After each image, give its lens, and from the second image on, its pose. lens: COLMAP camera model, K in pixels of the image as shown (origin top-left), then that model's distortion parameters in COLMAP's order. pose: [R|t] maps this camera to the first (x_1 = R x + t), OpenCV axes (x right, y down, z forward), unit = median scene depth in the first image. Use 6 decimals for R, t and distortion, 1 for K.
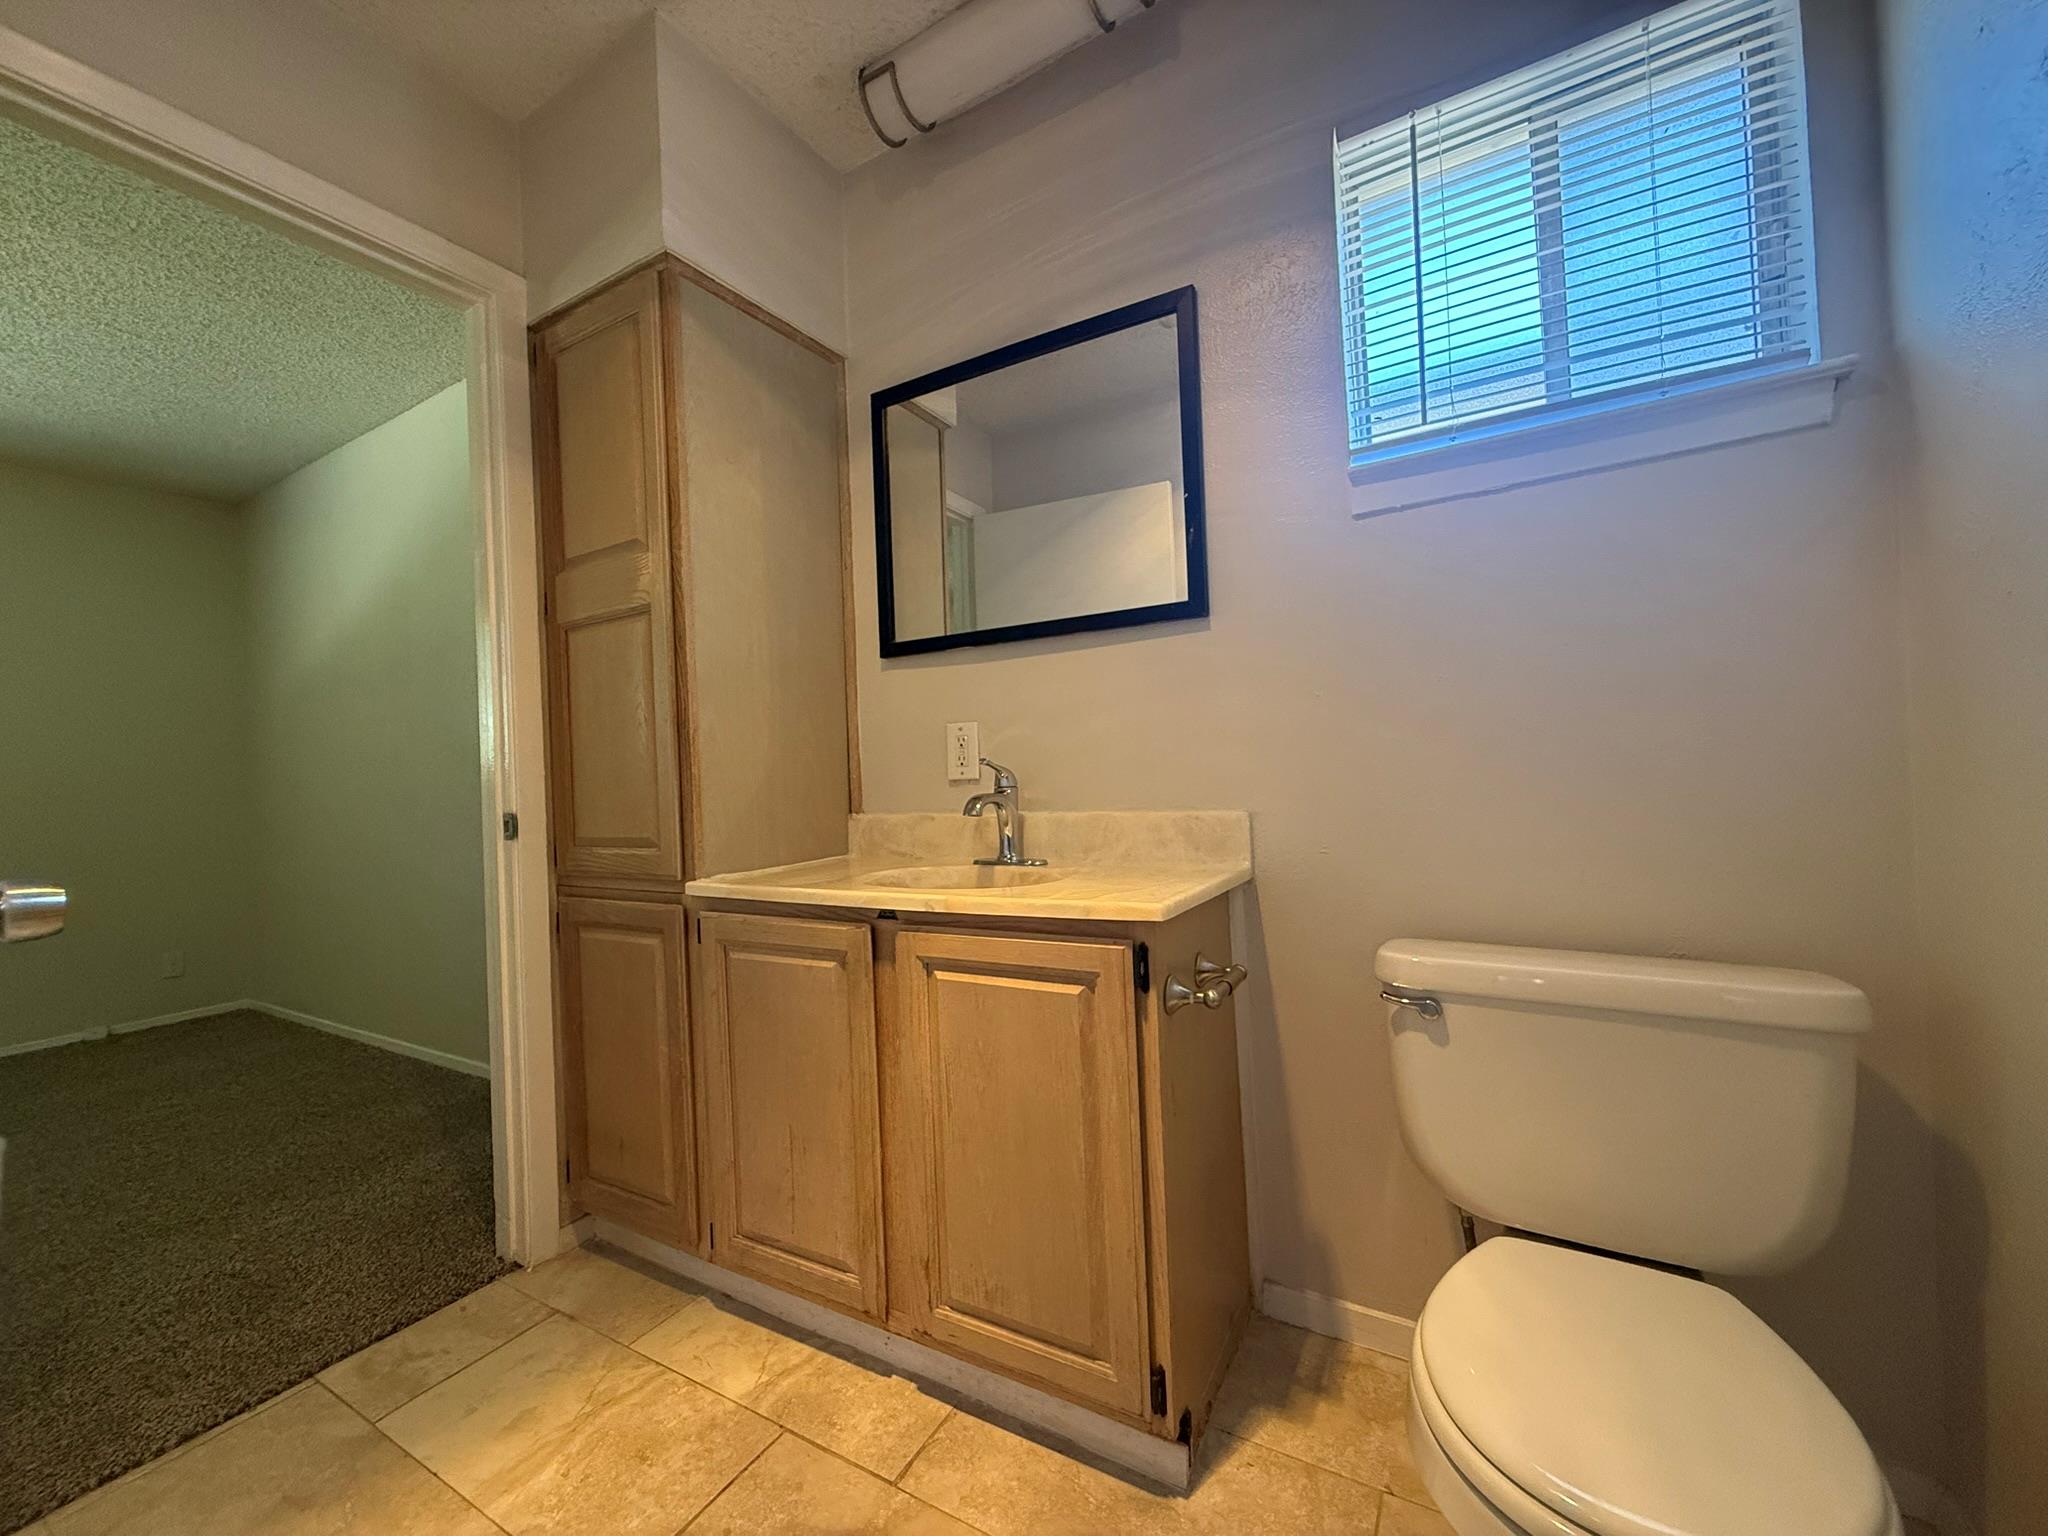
lens RADIAL K [[814.4, 0, 1022.2], [0, 814.4, 777.0], [0, 0, 1]] dist [0.000117, 0.000572]
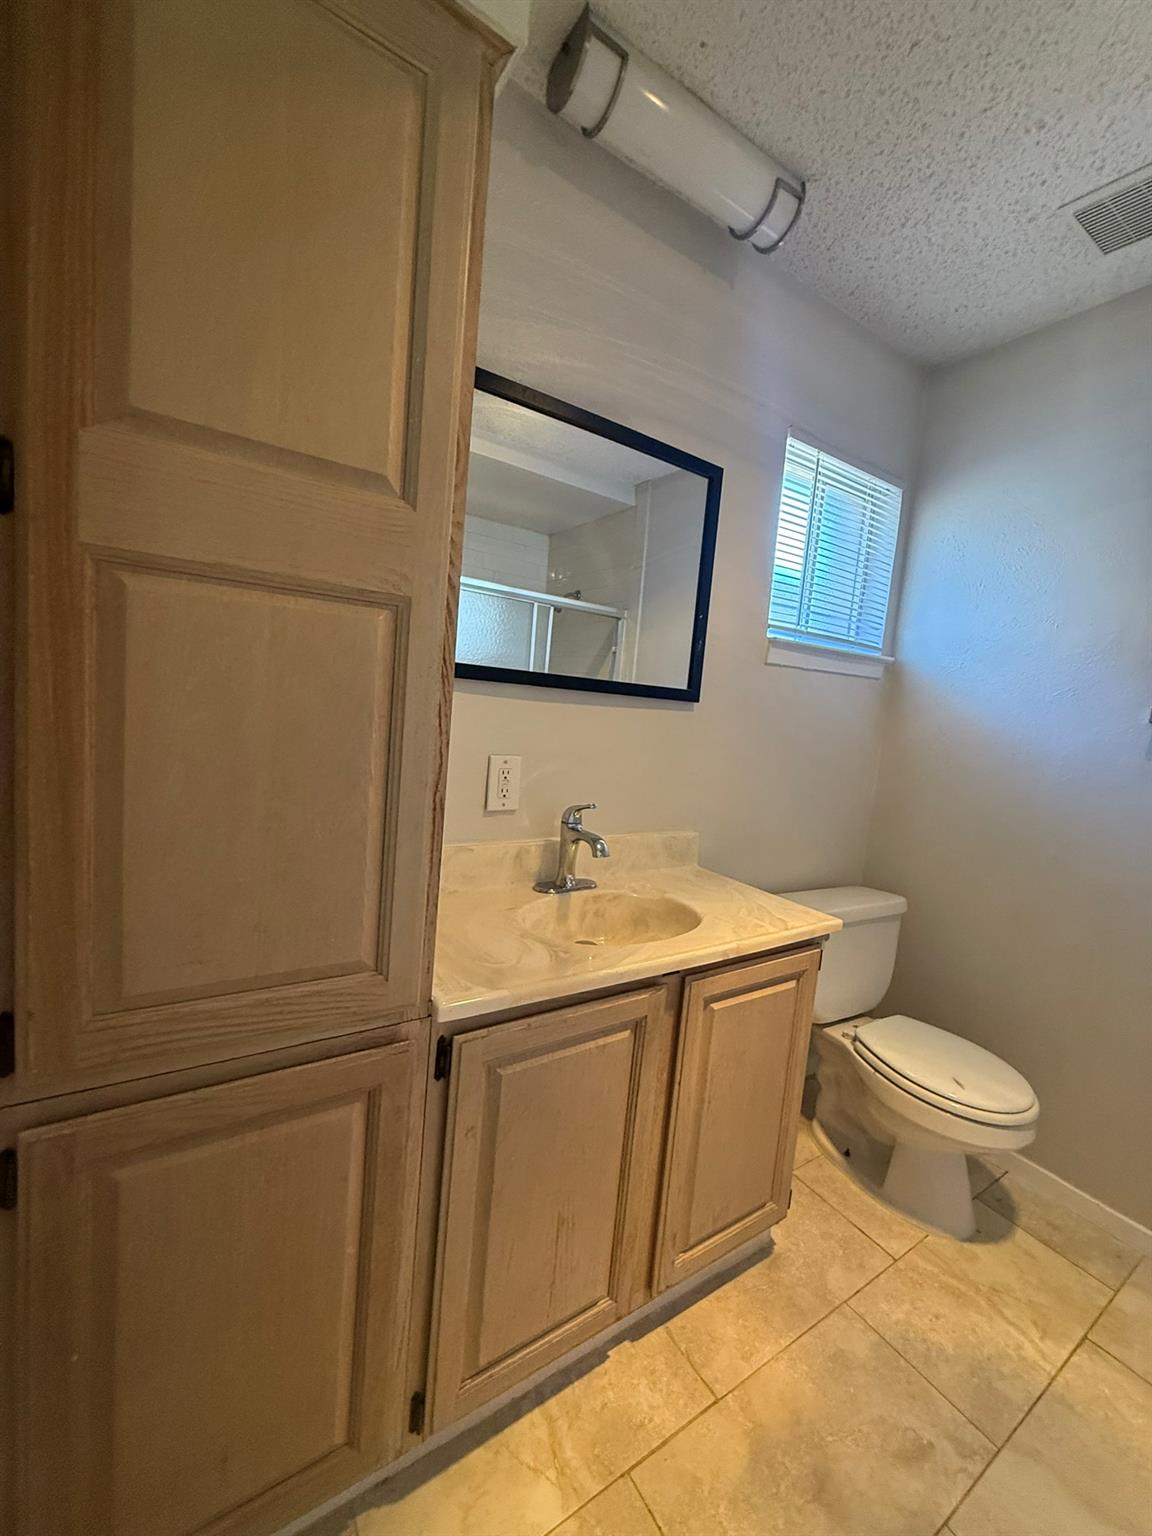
lens RADIAL K [[610.8, 0, 573.7], [0, 610.8, 767.6], [0, 0, 1]] dist [0.000117, 0.000572]
pose [[0.445399, -0.015487, 0.895198, -0.950757], [-0.103294, 0.992285, 0.068560, -0.147948], [-0.889354, -0.123005, 0.440363, 0.767017]]
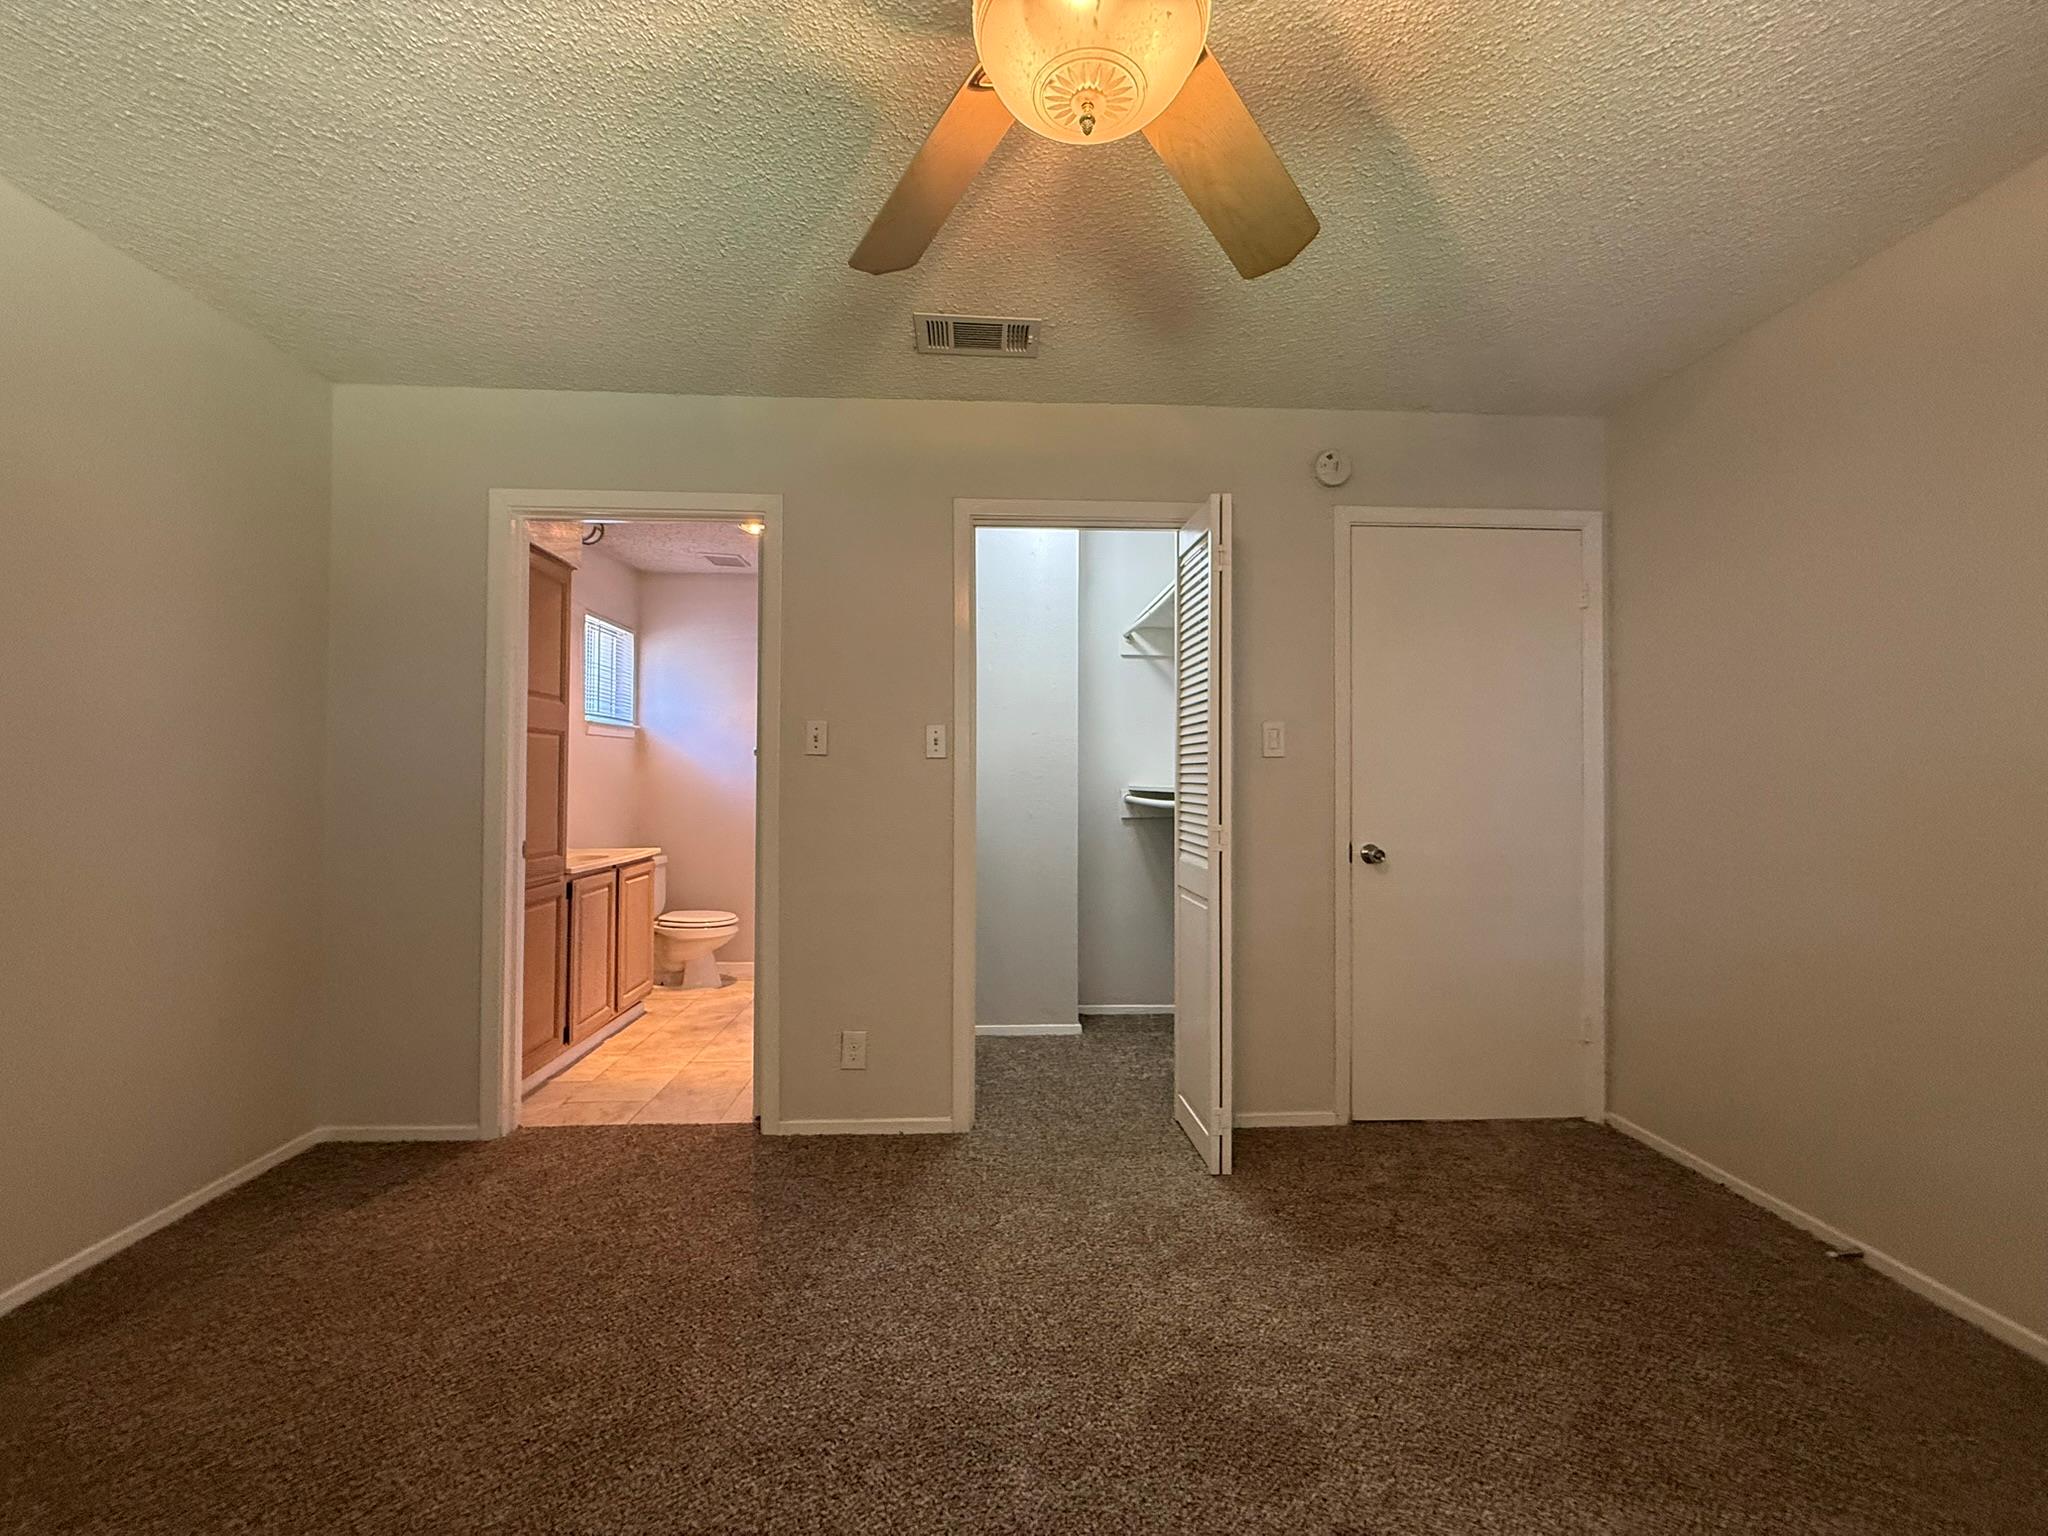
lens RADIAL K [[814.4, 0, 1019.9], [0, 814.4, 773.0], [0, 0, 1]] dist [0.000117, 0.000572]
pose [[-0.556265, 0.047896, 0.829623, -3.171108], [0.015023, 0.998754, -0.047587, 0.007008], [-0.830869, -0.014007, -0.556292, 1.368704]]
